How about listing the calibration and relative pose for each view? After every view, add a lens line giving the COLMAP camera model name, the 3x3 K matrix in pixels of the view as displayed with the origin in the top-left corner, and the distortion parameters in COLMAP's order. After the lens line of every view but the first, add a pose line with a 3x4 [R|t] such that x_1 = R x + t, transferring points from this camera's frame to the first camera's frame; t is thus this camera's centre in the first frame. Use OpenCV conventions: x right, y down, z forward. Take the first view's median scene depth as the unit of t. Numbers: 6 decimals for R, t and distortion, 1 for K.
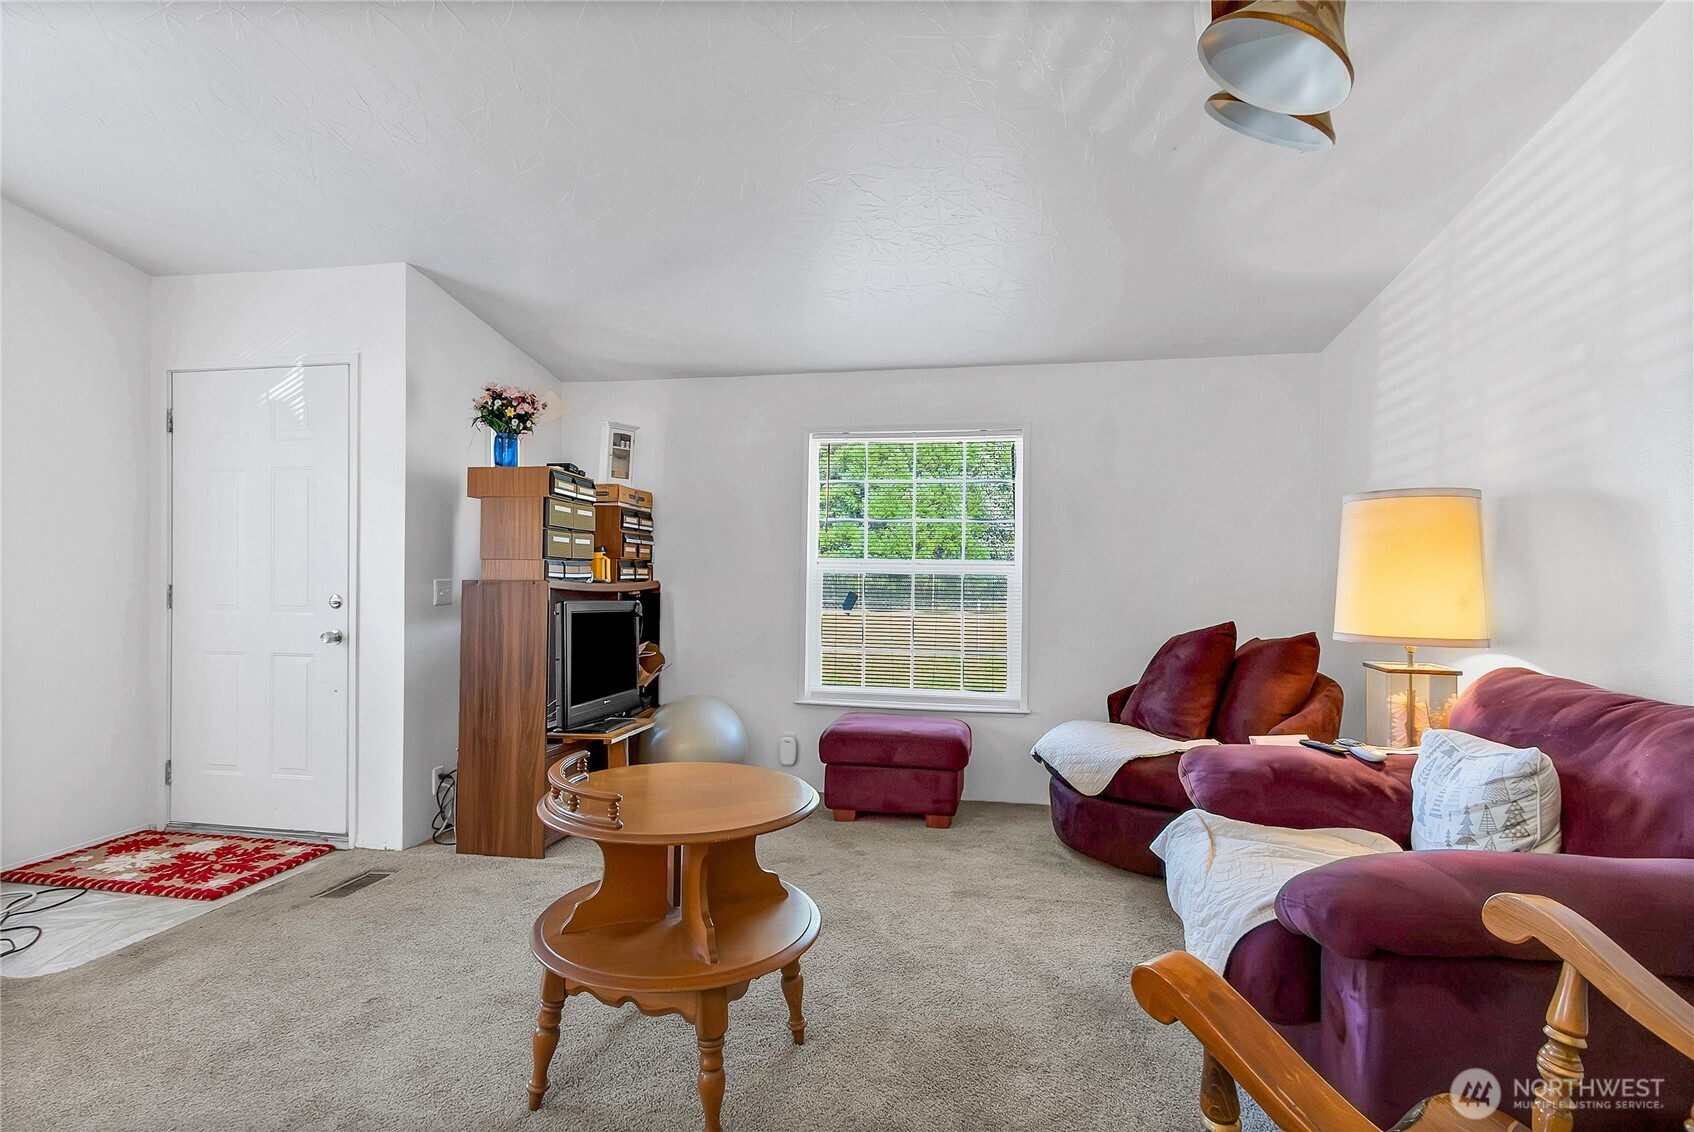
lens RADIAL K [[822.5, 0, 849.3], [0, 822.5, 578.7], [0, 0, 1]] dist [0.013659, 0.000035]
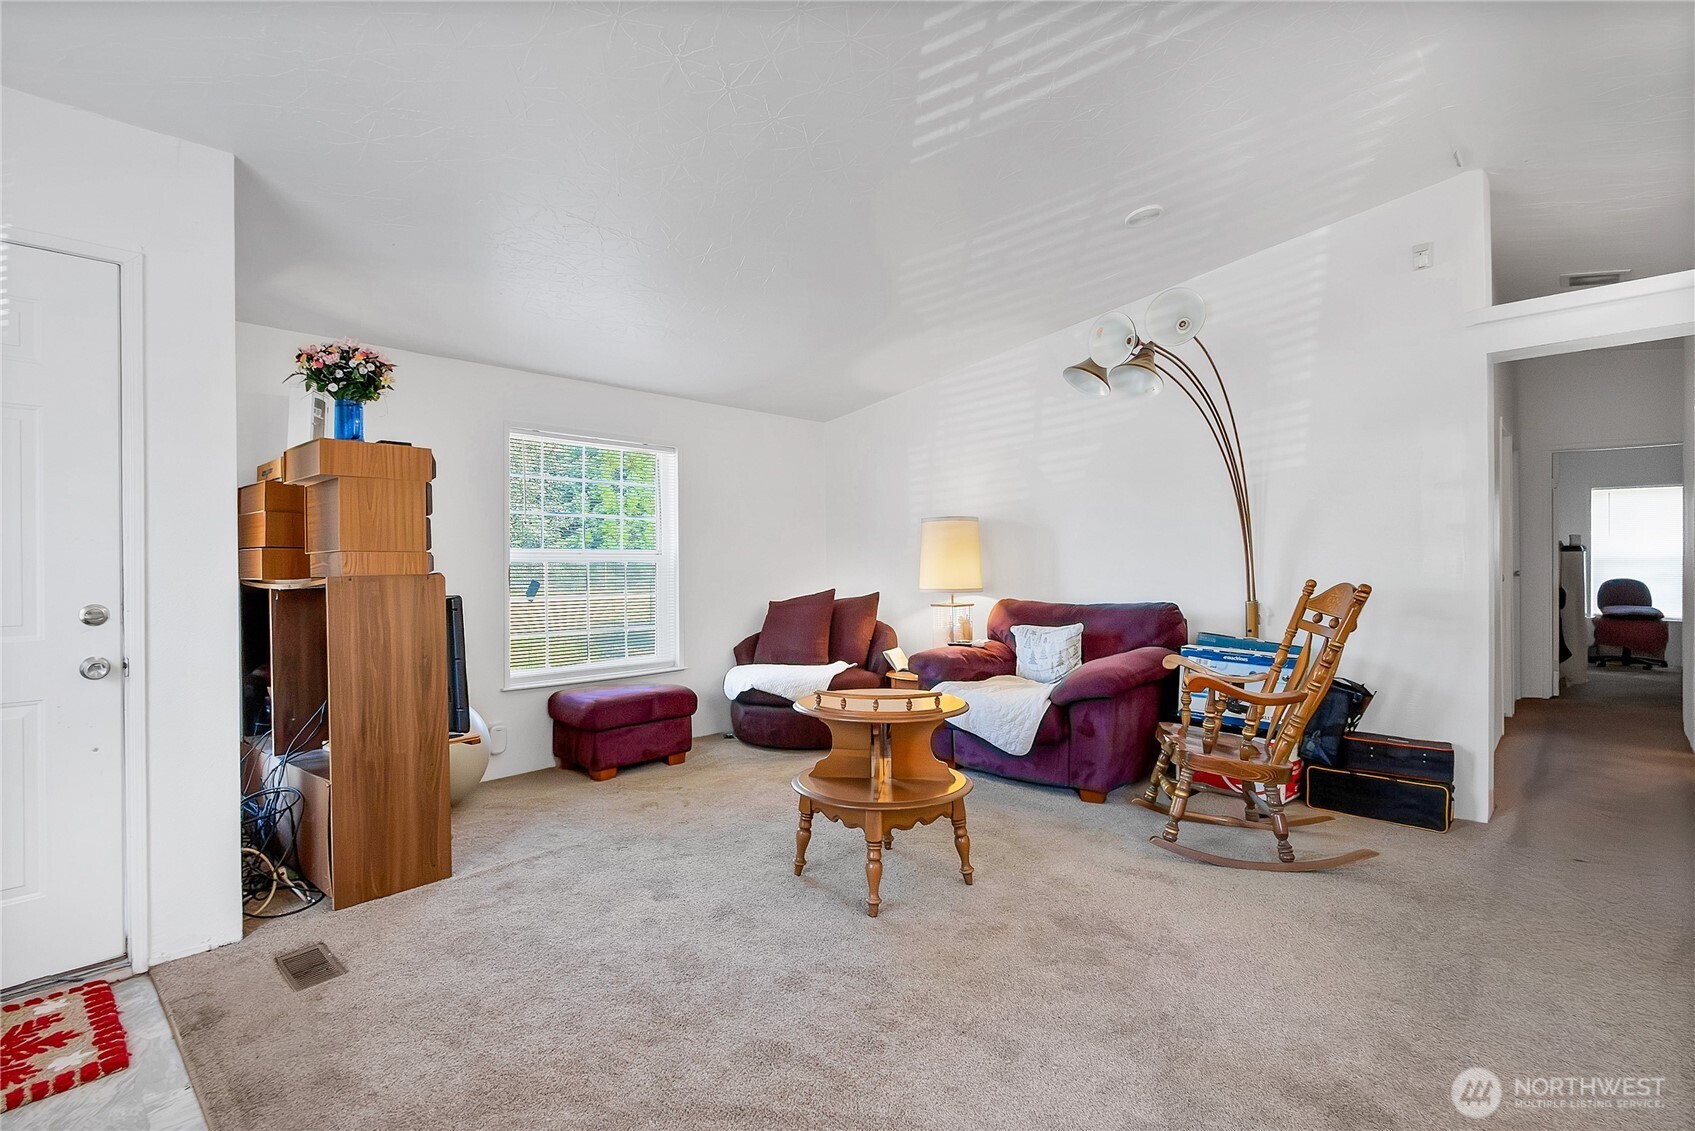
lens RADIAL K [[823.7, 0, 847.5], [0, 823.7, 565.5], [0, 0, 1]] dist [0.001710, 0.000650]
pose [[0.503790, -0.015987, 0.863678, -0.886878], [0.011884, 0.999862, 0.011576, -0.012462], [-0.863744, 0.004432, 0.503911, 0.143431]]
